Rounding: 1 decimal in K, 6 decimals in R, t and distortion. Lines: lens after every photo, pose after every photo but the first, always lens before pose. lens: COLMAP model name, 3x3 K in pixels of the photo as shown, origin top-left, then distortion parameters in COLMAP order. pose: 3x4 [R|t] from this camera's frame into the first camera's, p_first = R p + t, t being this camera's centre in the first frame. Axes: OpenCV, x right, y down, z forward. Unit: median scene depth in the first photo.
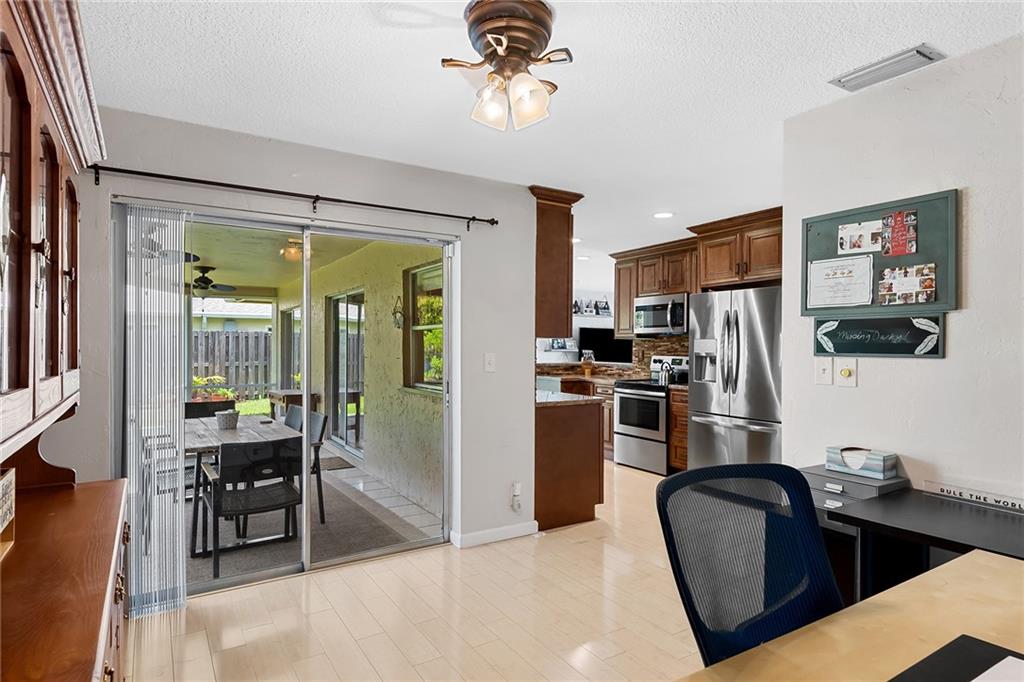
lens RADIAL K [[572.1, 0, 509.4], [0, 572.1, 344.5], [0, 0, 1]] dist [0.003032, -0.000888]
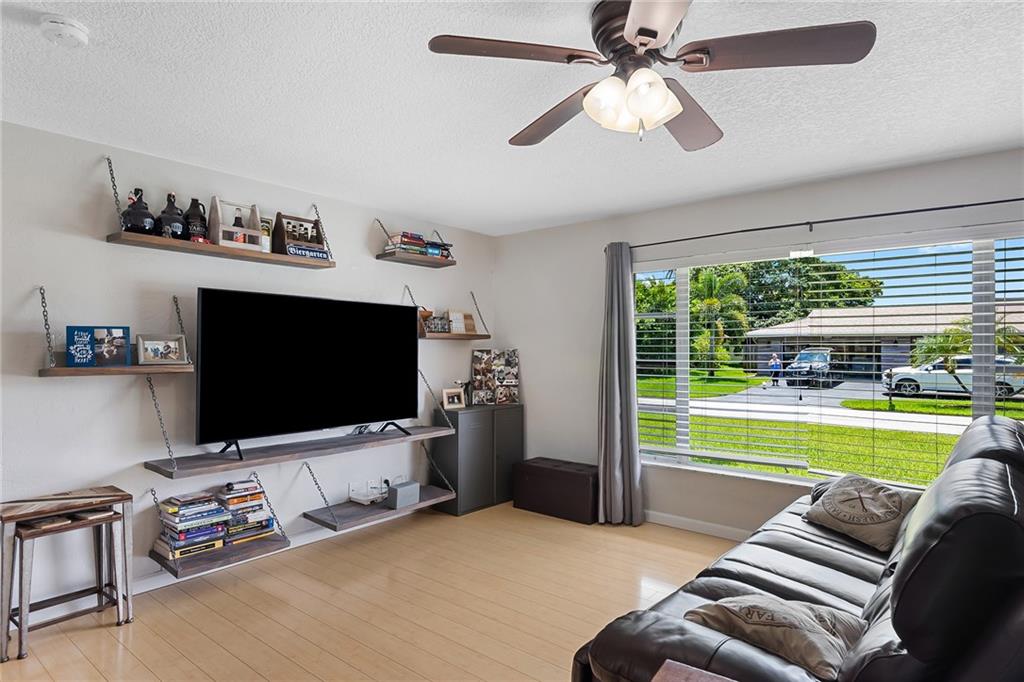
lens RADIAL K [[572.1, 0, 509.4], [0, 572.1, 344.5], [0, 0, 1]] dist [0.003032, -0.000888]
pose [[0.947488, -0.001065, 0.319788, 0.298871], [0.001527, 0.999998, -0.001193, -0.002239], [-0.319786, 0.001619, 0.947488, 1.136035]]
